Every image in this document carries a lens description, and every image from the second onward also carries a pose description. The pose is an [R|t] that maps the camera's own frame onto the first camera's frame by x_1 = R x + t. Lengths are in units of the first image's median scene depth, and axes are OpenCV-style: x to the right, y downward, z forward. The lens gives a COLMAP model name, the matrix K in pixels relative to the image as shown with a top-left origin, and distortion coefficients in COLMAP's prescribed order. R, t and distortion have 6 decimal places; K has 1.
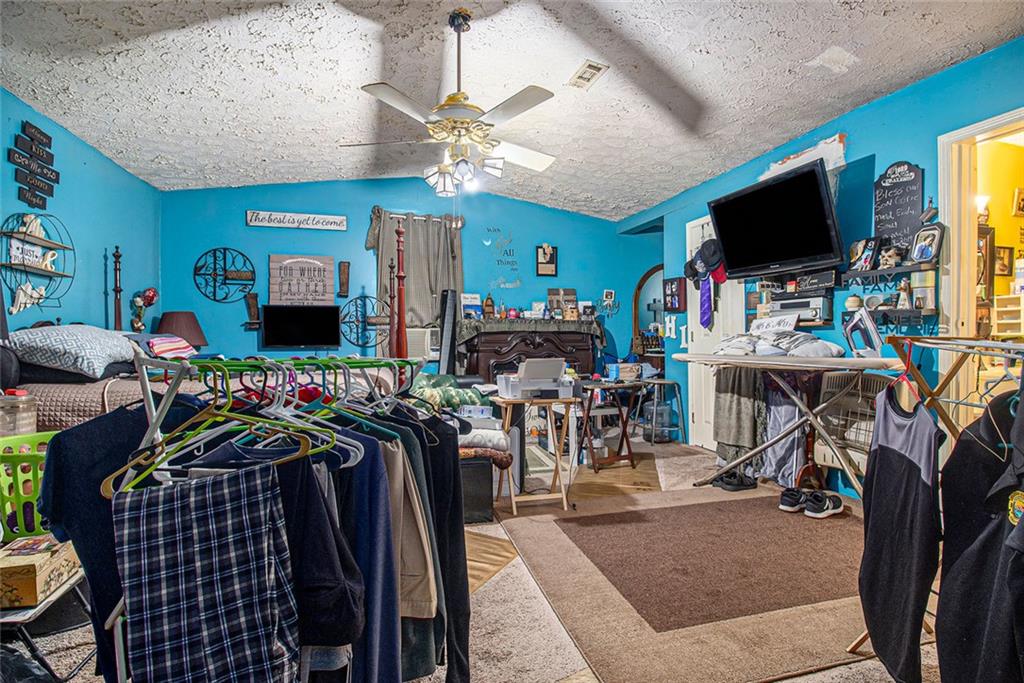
lens RADIAL K [[489.4, 0, 511.7], [0, 489.4, 337.5], [0, 0, 1]] dist [-0.003923, -0.000999]
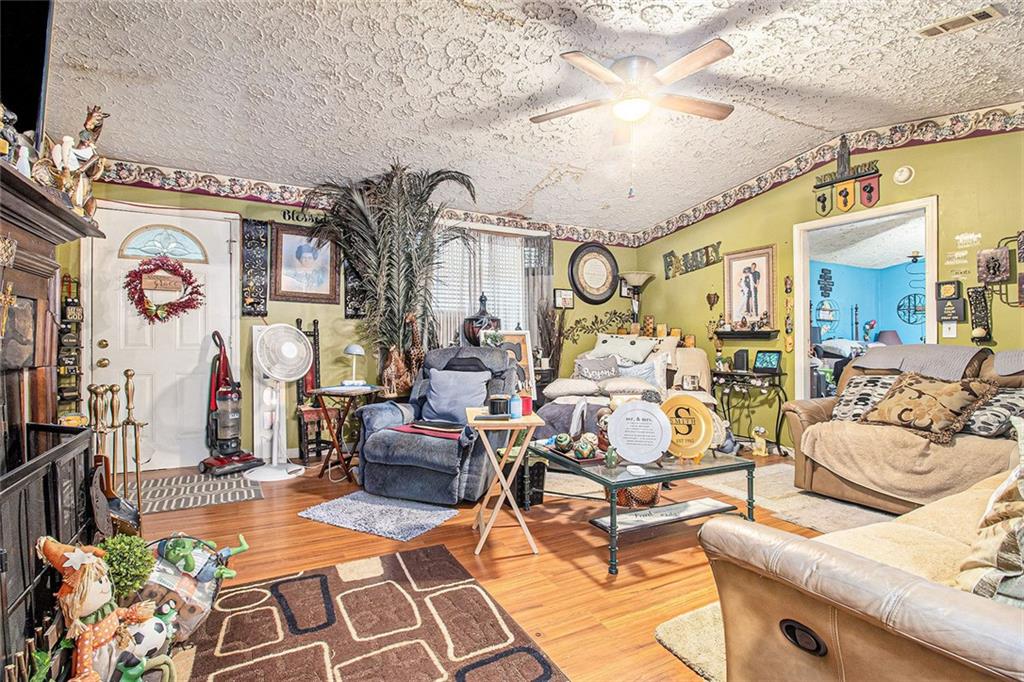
lens RADIAL K [[489.4, 0, 509.1], [0, 489.4, 342.3], [0, 0, 1]] dist [-0.003923, -0.000999]
pose [[0.233143, -0.006803, -0.972419, 1.034688], [0.003858, 0.999974, -0.006071, 0.000866], [0.972435, -0.002337, 0.233163, -1.115600]]
